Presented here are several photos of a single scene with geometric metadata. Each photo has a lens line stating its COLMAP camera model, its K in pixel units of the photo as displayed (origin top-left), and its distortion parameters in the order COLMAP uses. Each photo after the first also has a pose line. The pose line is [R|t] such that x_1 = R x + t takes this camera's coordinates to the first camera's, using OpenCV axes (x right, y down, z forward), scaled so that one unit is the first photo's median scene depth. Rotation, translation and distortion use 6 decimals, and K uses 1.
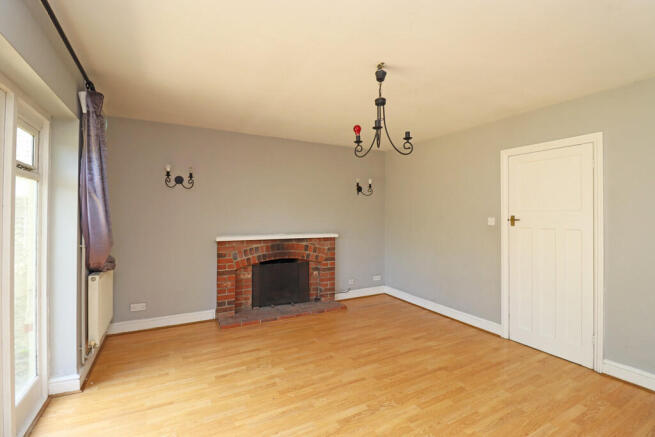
lens RADIAL K [[307.2, 0, 330.5], [0, 307.2, 214.1], [0, 0, 1]] dist [-0.013636, -0.004318]
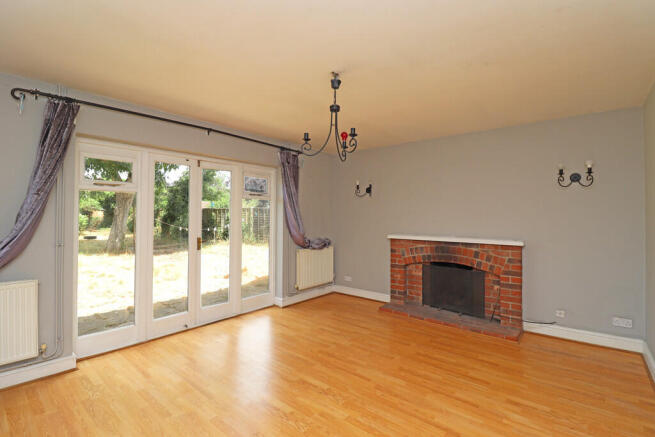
lens RADIAL K [[307.2, 0, 330.2], [0, 307.2, 218.4], [0, 0, 1]] dist [-0.013636, -0.004318]
pose [[0.360127, 0.005717, -0.932886, 0.648033], [-0.000563, 0.999982, 0.005911, 0.003191], [0.932903, -0.001604, 0.360123, 0.341485]]
